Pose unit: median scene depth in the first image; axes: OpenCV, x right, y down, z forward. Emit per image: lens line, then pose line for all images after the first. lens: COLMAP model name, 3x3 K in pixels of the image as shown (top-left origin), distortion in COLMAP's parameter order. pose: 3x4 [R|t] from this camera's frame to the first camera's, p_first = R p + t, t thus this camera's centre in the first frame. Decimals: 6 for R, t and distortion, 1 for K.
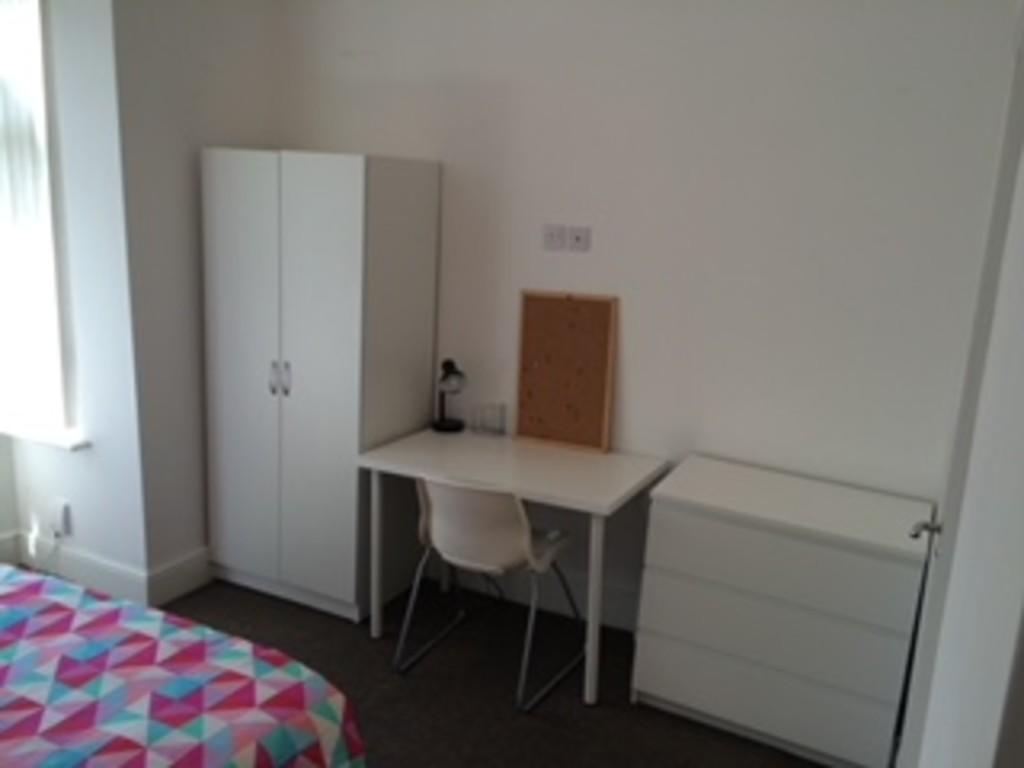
lens RADIAL K [[886.1, 0, 512.0], [0, 886.1, 384.0], [0, 0, 1]] dist [-0.000304, -0.002260]
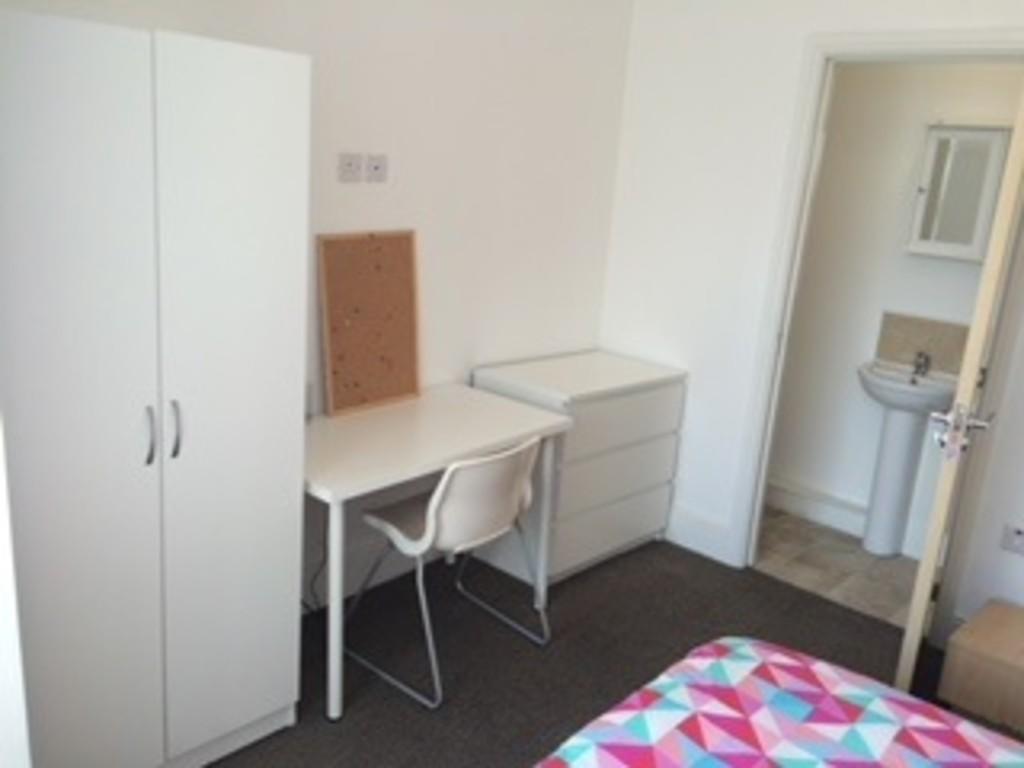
lens RADIAL K [[914.2, 0, 512.0], [0, 914.2, 384.0], [0, 0, 1]] dist [-0.003940, 0.169588]
pose [[0.246856, -0.263589, 0.932514, -0.794883], [0.161285, 0.960049, 0.228677, -0.144347], [-0.955536, 0.093950, 0.279507, 0.637949]]
